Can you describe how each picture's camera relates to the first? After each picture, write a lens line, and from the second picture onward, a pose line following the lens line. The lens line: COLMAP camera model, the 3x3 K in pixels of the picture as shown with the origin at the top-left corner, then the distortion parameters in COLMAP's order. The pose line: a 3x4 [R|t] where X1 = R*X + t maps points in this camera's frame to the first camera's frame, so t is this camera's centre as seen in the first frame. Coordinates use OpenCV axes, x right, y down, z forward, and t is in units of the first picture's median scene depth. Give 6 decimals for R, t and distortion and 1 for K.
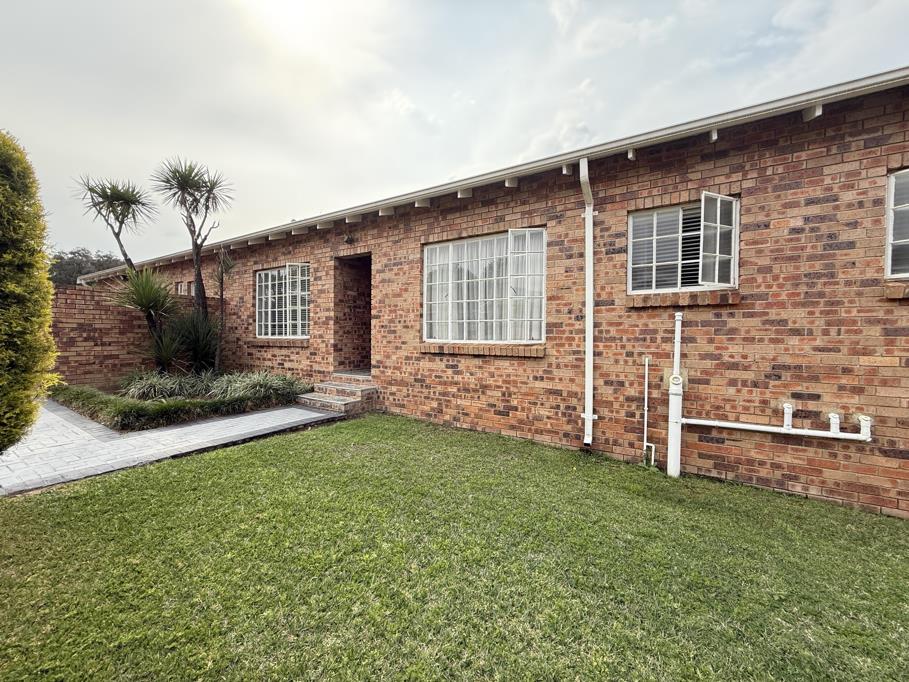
lens RADIAL K [[362.1, 0, 453.5], [0, 362.1, 342.4], [0, 0, 1]] dist [-0.000818, 0.000136]
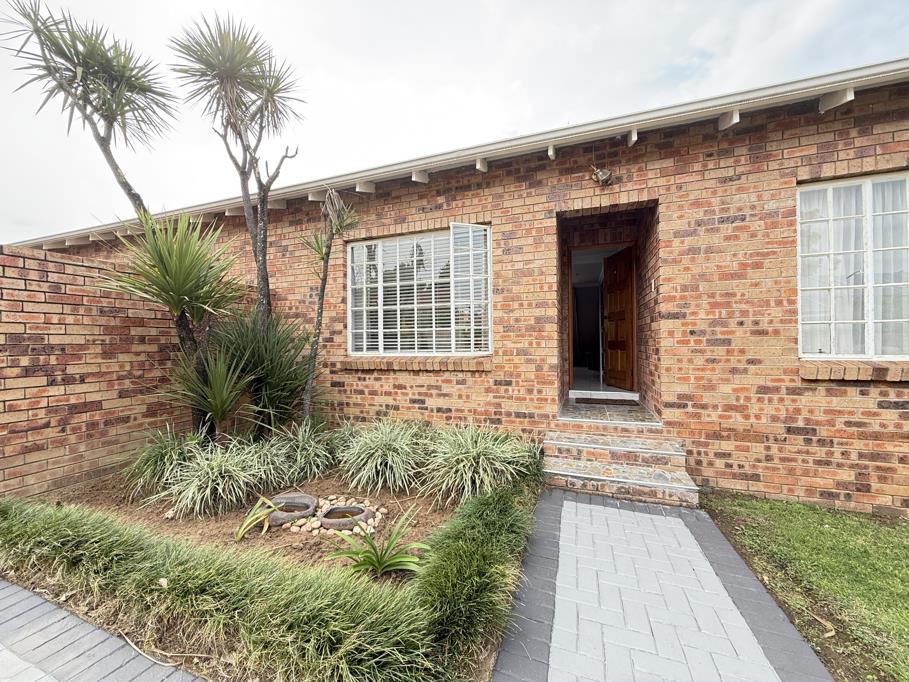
lens RADIAL K [[362.1, 0, 451.4], [0, 362.1, 342.2], [0, 0, 1]] dist [-0.000818, 0.000136]
pose [[0.980992, -0.017054, 0.193296, -0.598703], [0.021221, 0.999585, -0.019505, -0.023698], [-0.192883, 0.023236, 0.980947, 0.476353]]
